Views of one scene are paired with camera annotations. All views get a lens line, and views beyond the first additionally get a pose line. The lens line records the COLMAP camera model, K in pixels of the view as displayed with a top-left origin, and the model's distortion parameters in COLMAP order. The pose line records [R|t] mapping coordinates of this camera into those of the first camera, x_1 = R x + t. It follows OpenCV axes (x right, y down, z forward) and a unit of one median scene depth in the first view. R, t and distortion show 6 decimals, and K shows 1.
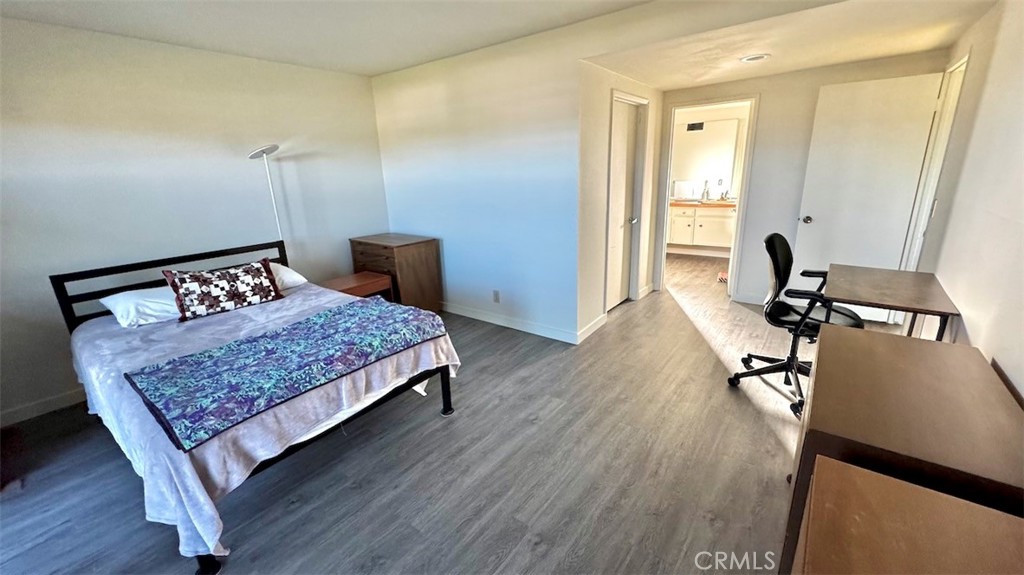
lens RADIAL K [[409.2, 0, 510.6], [0, 409.2, 288.2], [0, 0, 1]] dist [0.000190, 0.000387]
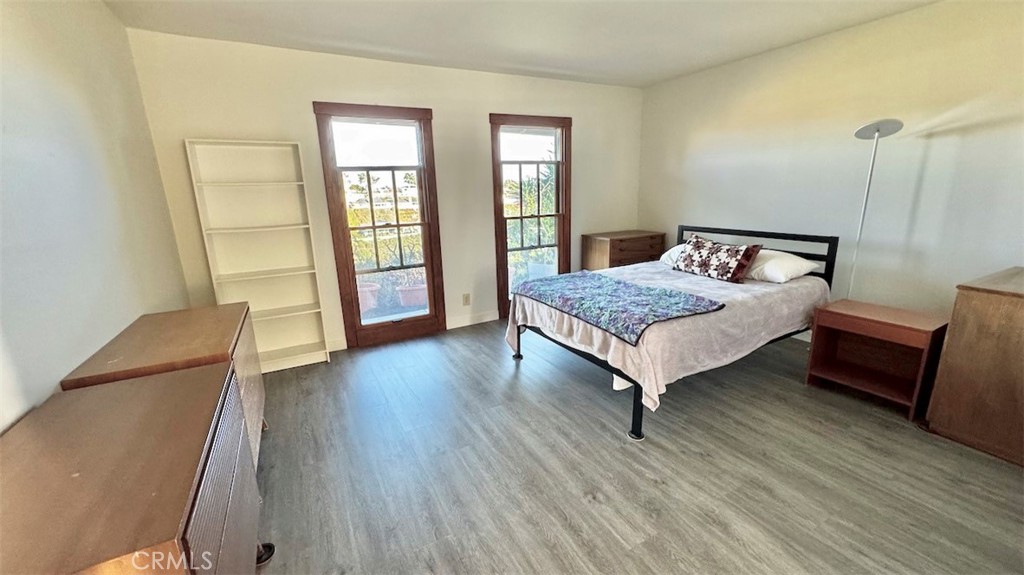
lens RADIAL K [[409.2, 0, 510.6], [0, 409.2, 288.2], [0, 0, 1]] dist [0.000190, 0.000387]
pose [[-0.402110, 0.262537, -0.877144, 0.632578], [-0.219288, 0.902511, 0.370657, -0.244966], [0.888943, 0.341392, -0.305338, 0.913828]]
